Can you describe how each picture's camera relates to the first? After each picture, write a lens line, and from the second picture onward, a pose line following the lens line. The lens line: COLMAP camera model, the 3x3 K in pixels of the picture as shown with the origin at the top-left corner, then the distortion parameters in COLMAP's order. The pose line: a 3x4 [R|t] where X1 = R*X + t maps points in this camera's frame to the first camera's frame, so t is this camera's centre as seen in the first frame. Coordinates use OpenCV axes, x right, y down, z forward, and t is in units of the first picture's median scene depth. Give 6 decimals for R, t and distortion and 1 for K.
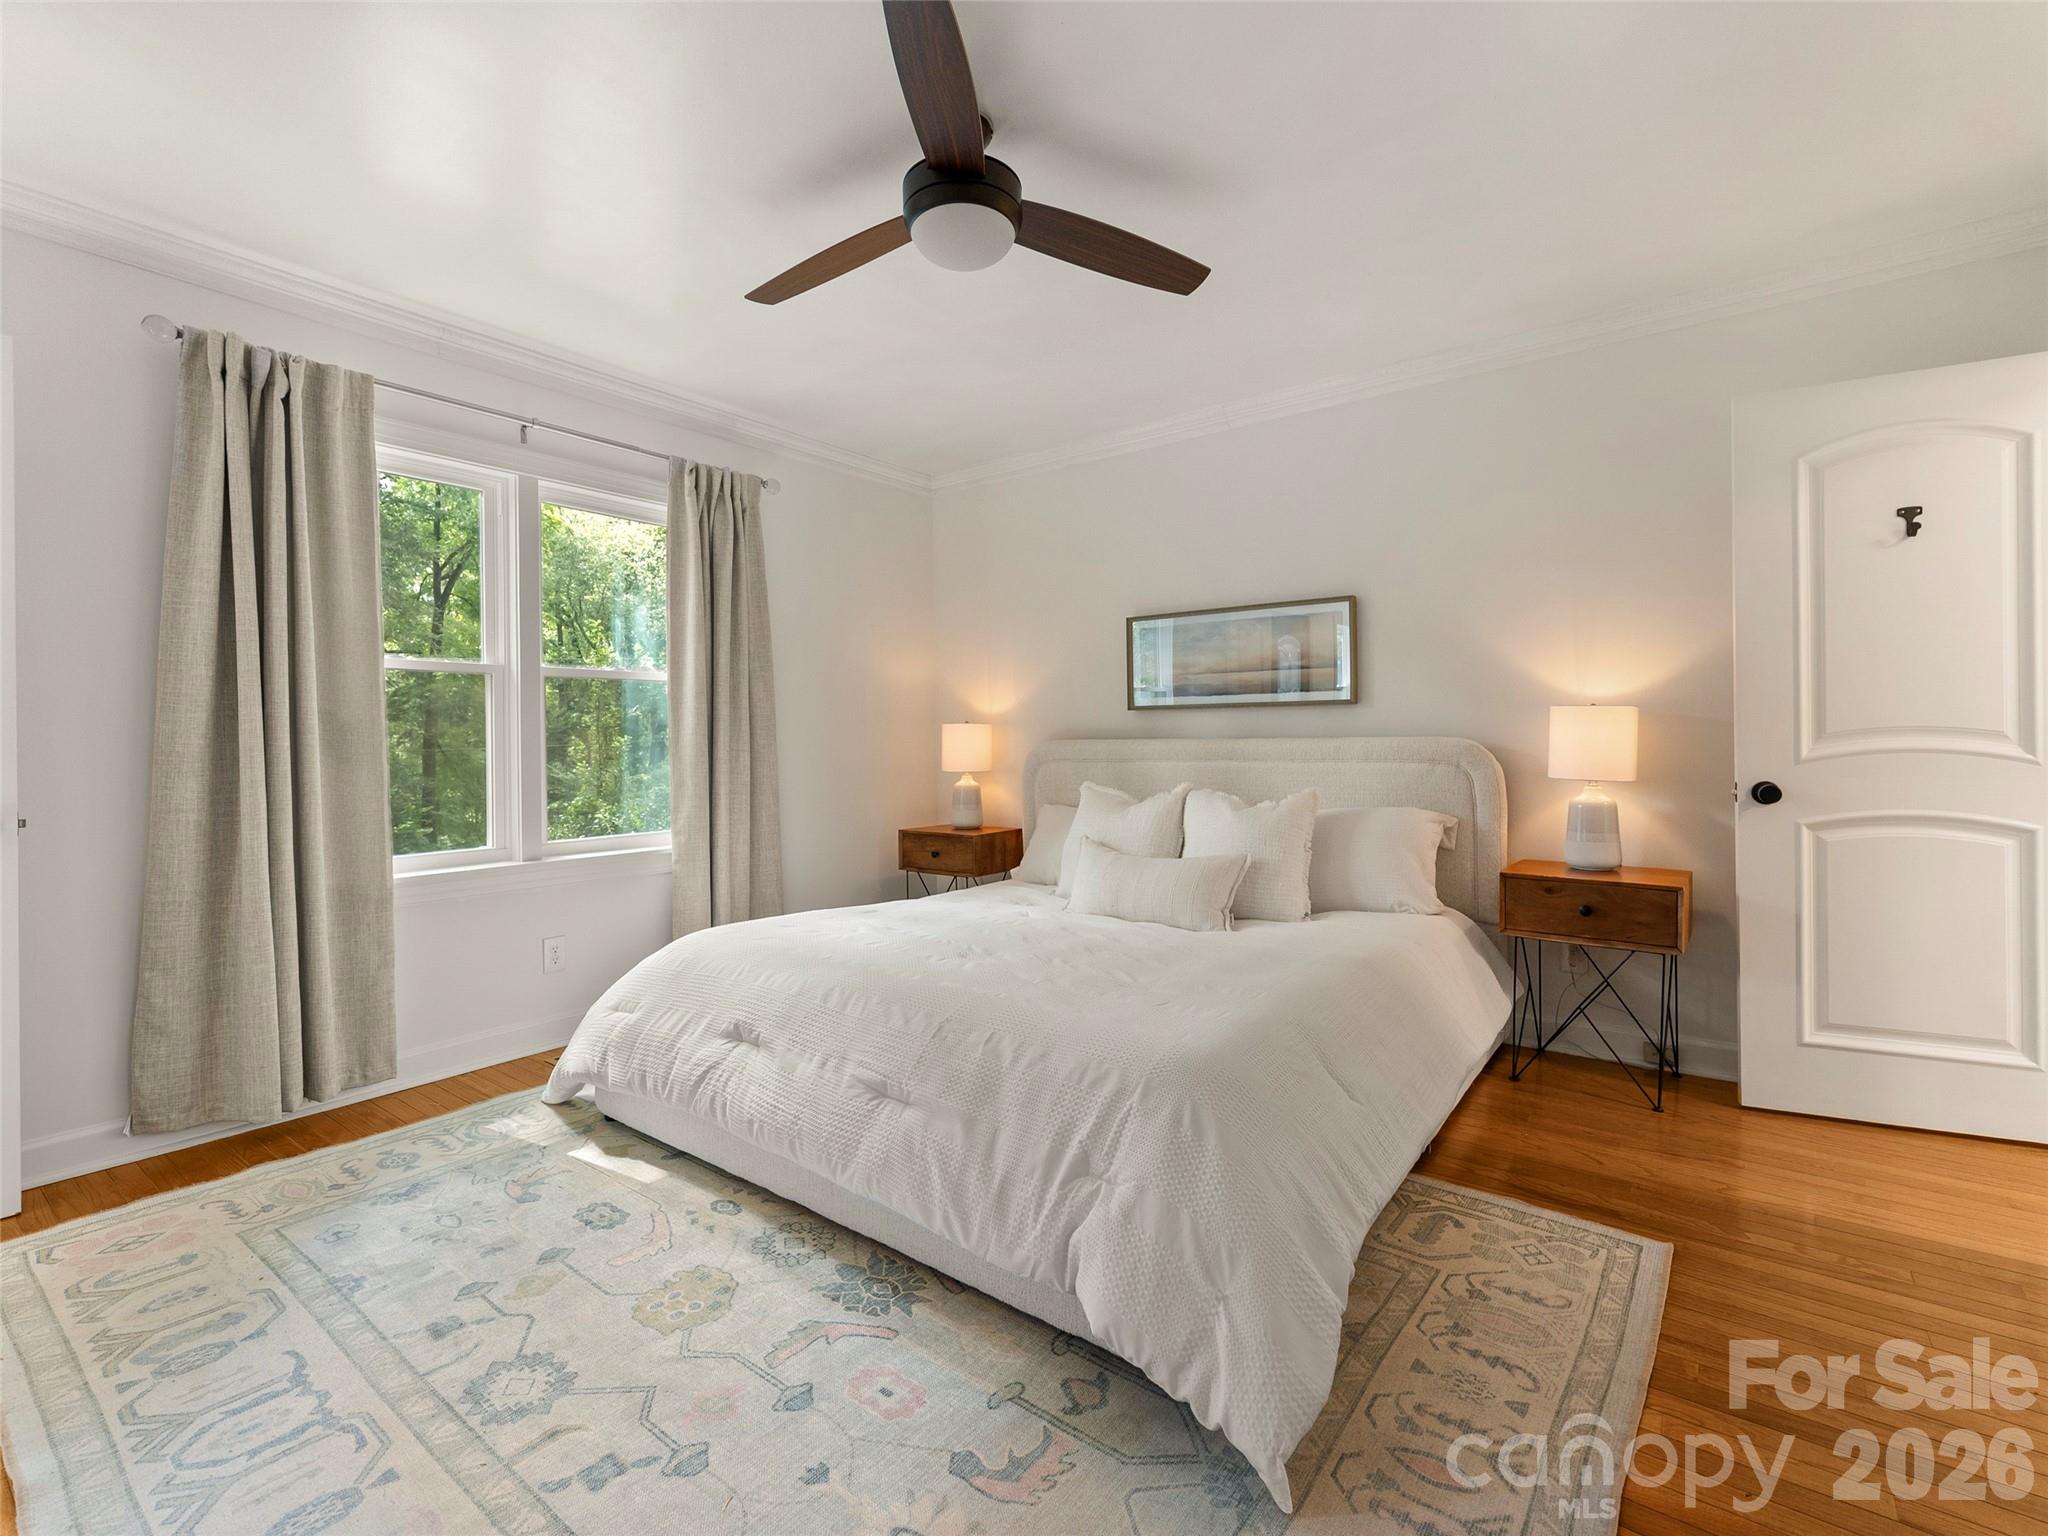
lens RADIAL K [[923.4, 0, 1032.5], [0, 923.4, 748.9], [0, 0, 1]] dist [-0.001199, -0.000141]
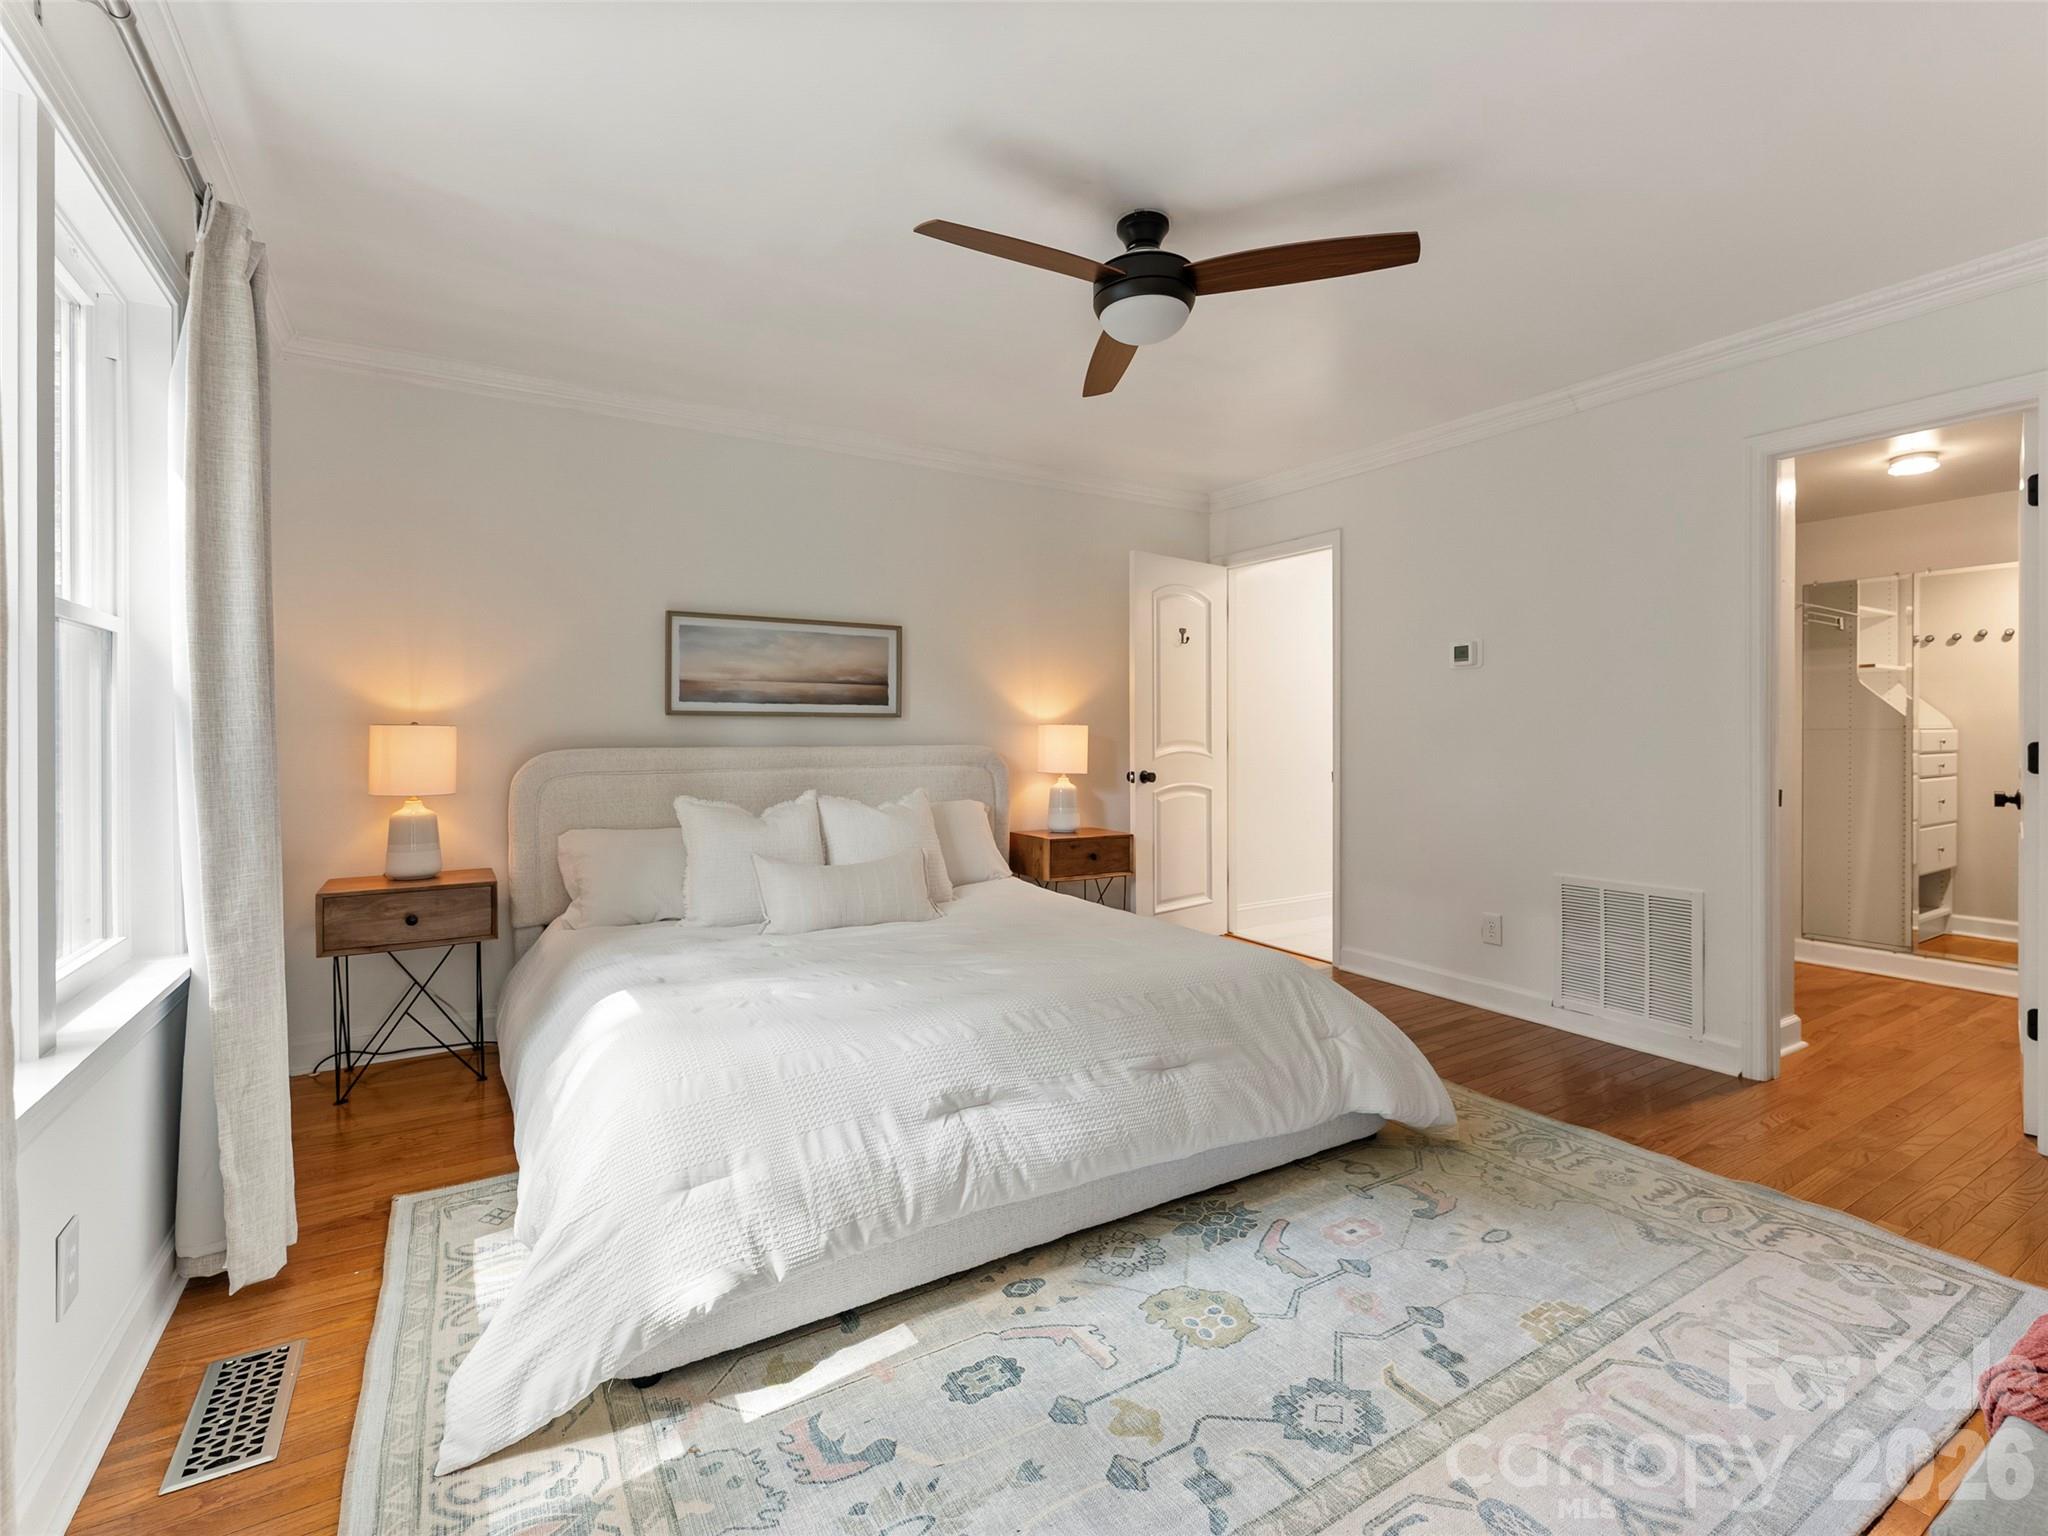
lens RADIAL K [[923.4, 0, 1032.5], [0, 923.4, 748.9], [0, 0, 1]] dist [-0.001199, -0.000141]
pose [[0.368773, -0.005843, 0.929501, -0.986260], [0.011733, 0.999930, 0.001631, -0.011495], [-0.929445, 0.010305, 0.368816, 0.577740]]
